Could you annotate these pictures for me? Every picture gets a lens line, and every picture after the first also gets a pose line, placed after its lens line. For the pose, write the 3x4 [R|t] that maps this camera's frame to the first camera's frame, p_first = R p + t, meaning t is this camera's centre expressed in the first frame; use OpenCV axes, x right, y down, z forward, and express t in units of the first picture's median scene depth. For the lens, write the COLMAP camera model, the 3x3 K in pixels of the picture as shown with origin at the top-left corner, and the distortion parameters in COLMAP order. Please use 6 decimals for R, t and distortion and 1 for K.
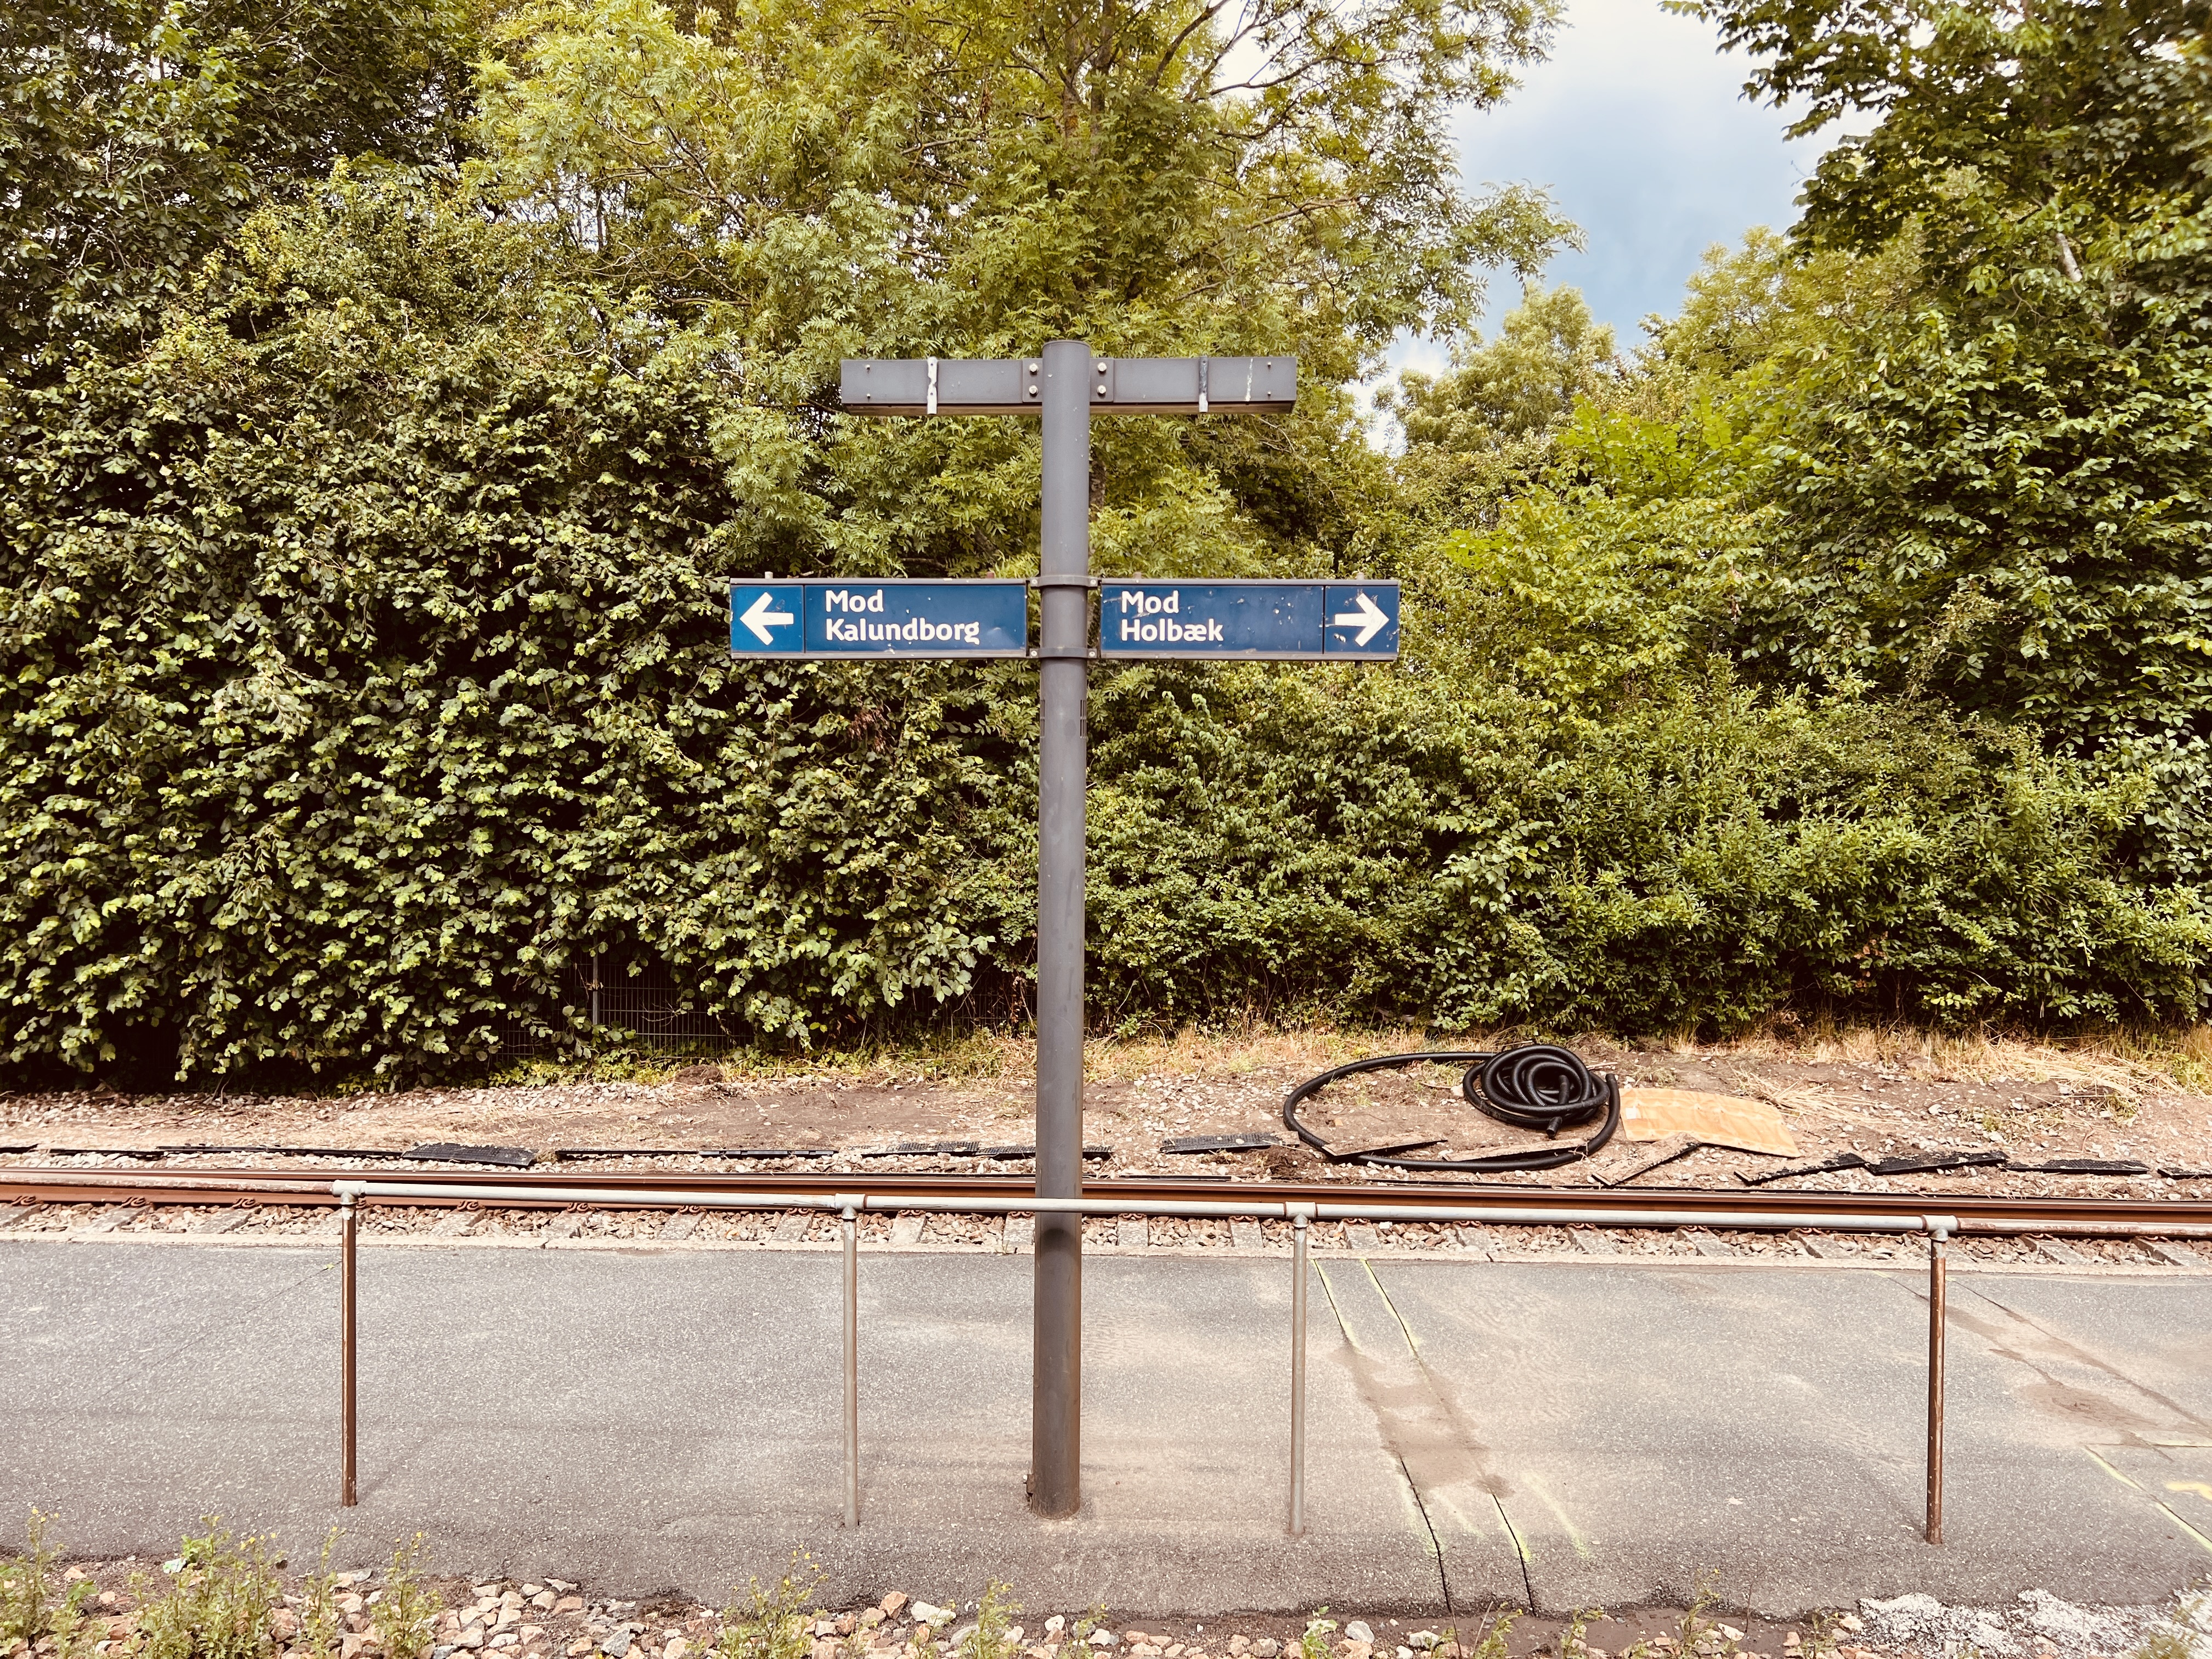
lens RADIAL K [[1679.6, 0, 1106.4], [0, 1679.6, 820.3], [0, 0, 1]] dist [0.074896, -0.086382]
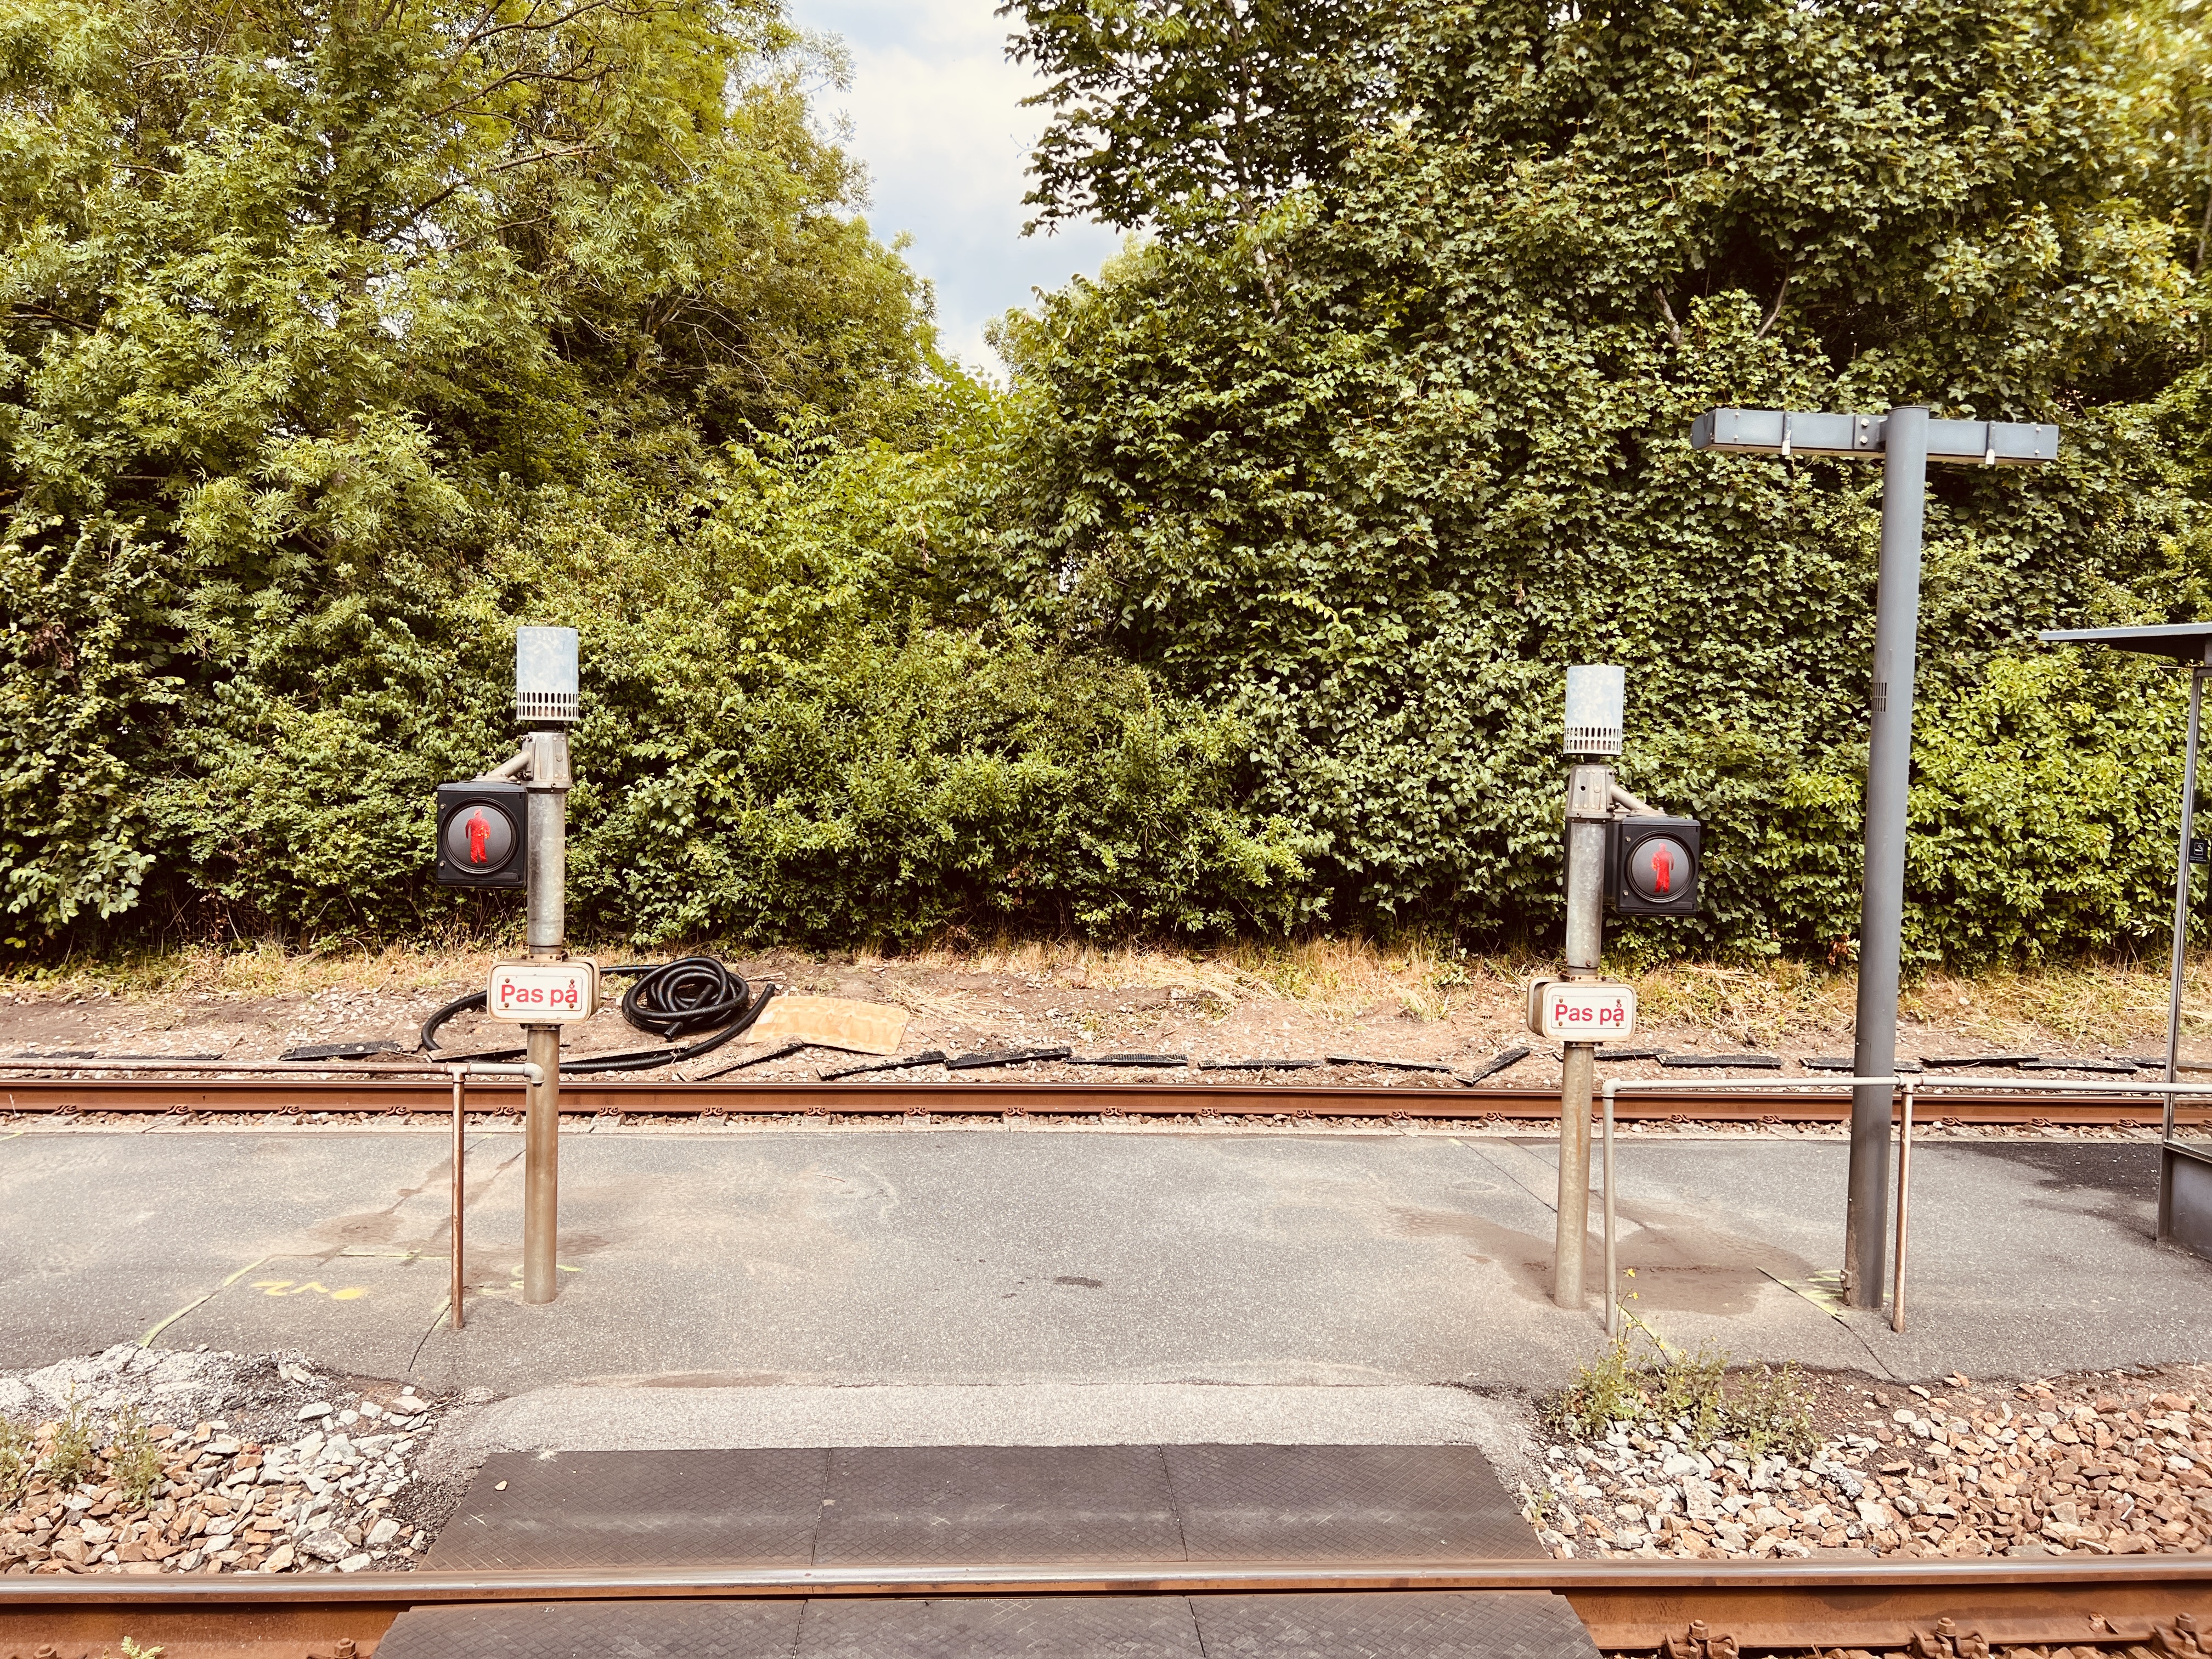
lens RADIAL K [[1679.6, 0, 1108.8], [0, 1679.6, 845.5], [0, 0, 1]] dist [0.074896, -0.086382]
pose [[0.991248, 0.008555, 0.131732, 0.358323], [-0.015513, 0.998533, 0.051884, 0.001786], [-0.131095, -0.053473, 0.989927, -0.090380]]
